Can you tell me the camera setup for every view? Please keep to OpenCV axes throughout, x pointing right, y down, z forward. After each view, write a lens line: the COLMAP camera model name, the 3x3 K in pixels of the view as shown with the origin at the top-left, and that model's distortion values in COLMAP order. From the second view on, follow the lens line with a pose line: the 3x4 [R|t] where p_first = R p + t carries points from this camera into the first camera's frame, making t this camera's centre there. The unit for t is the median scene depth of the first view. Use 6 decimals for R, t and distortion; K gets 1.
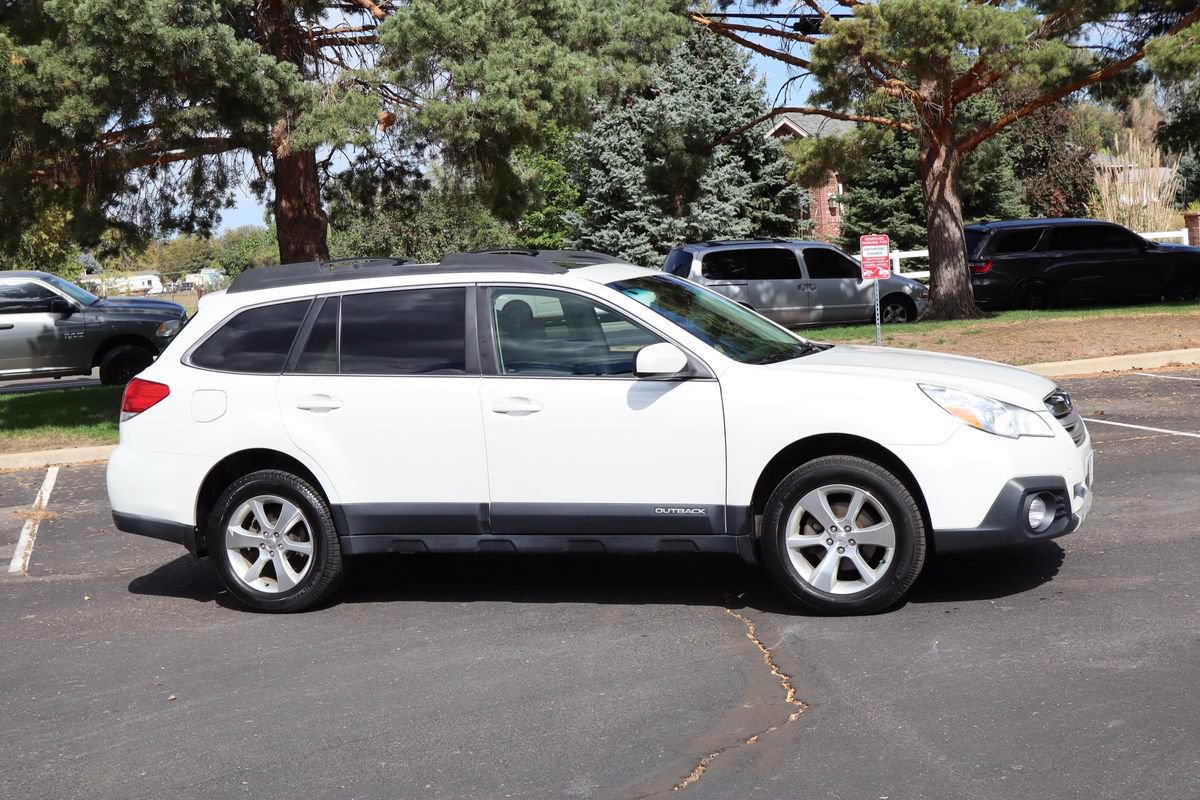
lens RADIAL K [[1734.8, 0, 600.0], [0, 1734.8, 400.0], [0, 0, 1]] dist [-0.007602, 0.054846]
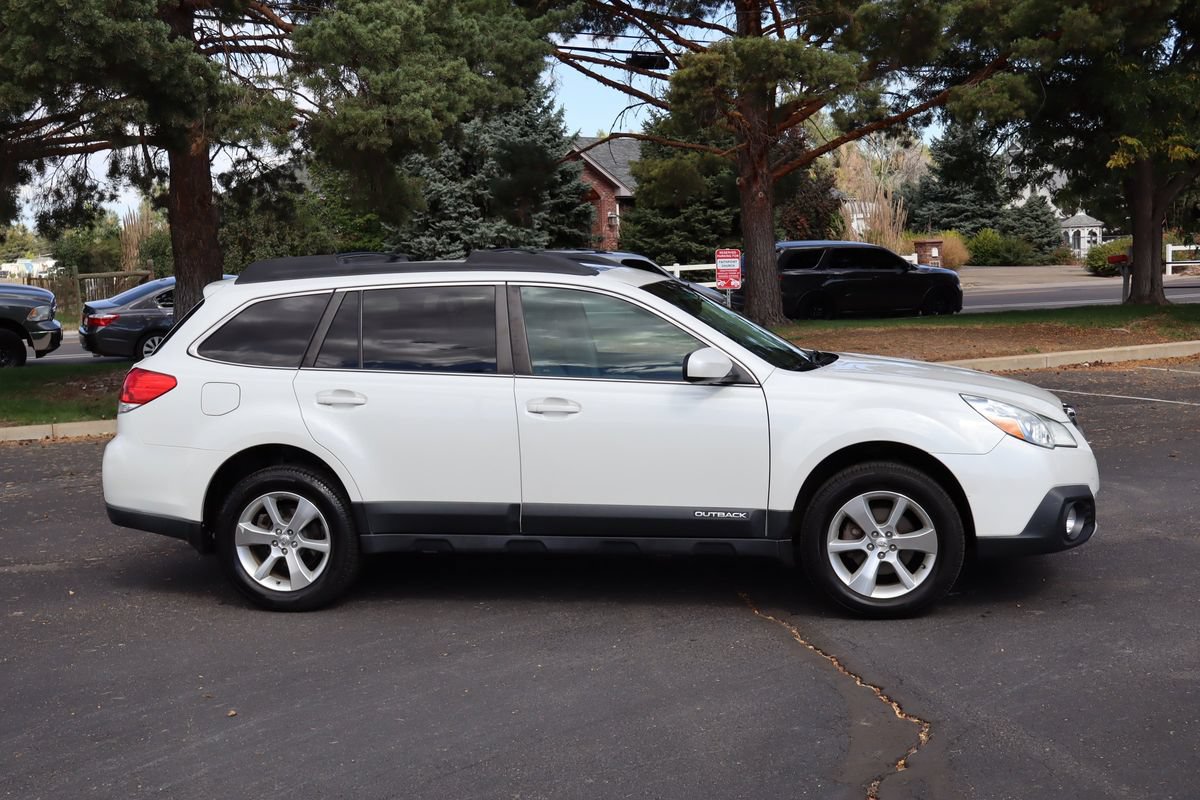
lens RADIAL K [[1494.6, 0, 600.0], [0, 1494.6, 400.0], [0, 0, 1]] dist [-0.002287, 0.048418]
pose [[0.988660, 0.020362, 0.148782, -0.090863], [-0.021565, 0.999746, 0.006473, -0.003954], [-0.148613, -0.009608, 0.988849, 0.089921]]
